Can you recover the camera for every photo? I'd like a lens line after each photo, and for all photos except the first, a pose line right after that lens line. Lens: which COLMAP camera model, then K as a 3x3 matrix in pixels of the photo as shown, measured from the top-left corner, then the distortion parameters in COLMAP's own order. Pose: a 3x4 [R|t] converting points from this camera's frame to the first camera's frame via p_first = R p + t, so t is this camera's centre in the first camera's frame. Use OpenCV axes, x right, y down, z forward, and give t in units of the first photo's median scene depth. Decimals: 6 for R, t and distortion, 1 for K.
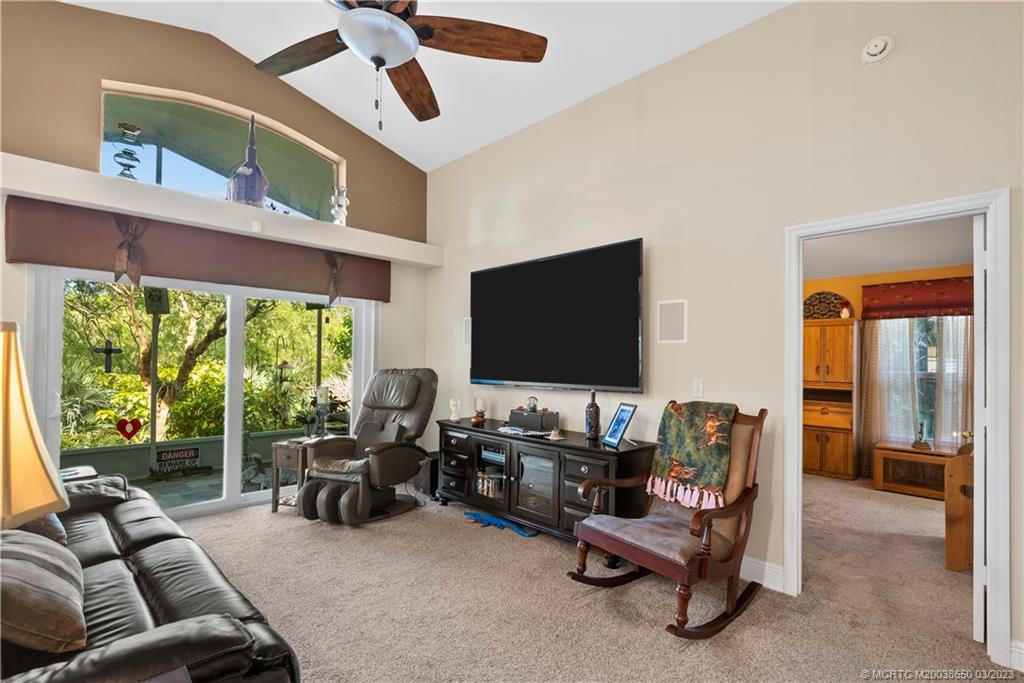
lens RADIAL K [[463.8, 0, 515.3], [0, 463.8, 358.4], [0, 0, 1]] dist [-0.001124, 0.000815]
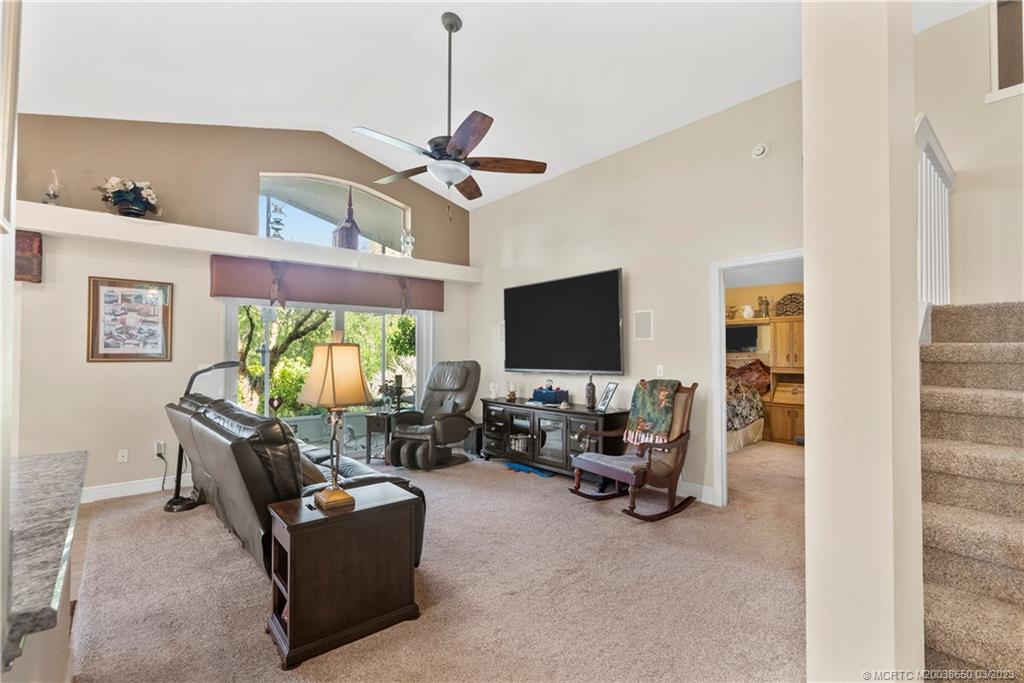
lens RADIAL K [[463.8, 0, 514.7], [0, 463.8, 347.2], [0, 0, 1]] dist [-0.001124, 0.000815]
pose [[0.997114, -0.016510, -0.074104, 0.038125], [0.015725, 0.999814, -0.011165, -0.000664], [0.074274, 0.009967, 0.997188, -0.390237]]
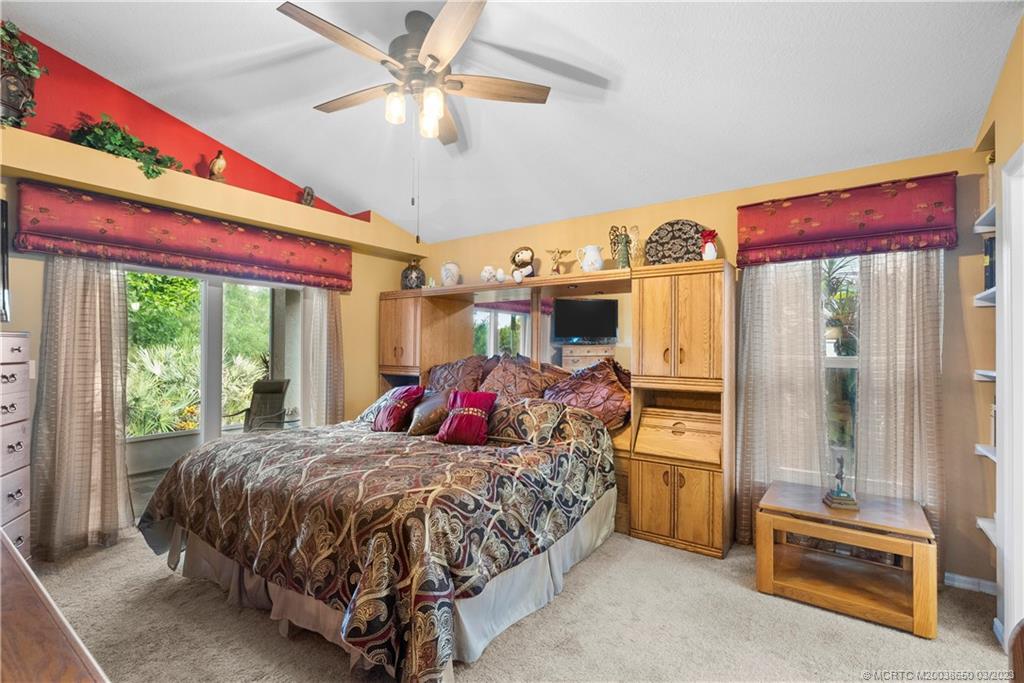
lens RADIAL K [[463.8, 0, 512.1], [0, 463.8, 347.3], [0, 0, 1]] dist [-0.001124, 0.000815]
pose [[0.985083, -0.007217, 0.171927, 0.542799], [0.006401, 0.999965, 0.005297, 0.016612], [-0.171959, -0.004117, 0.985095, 0.701815]]
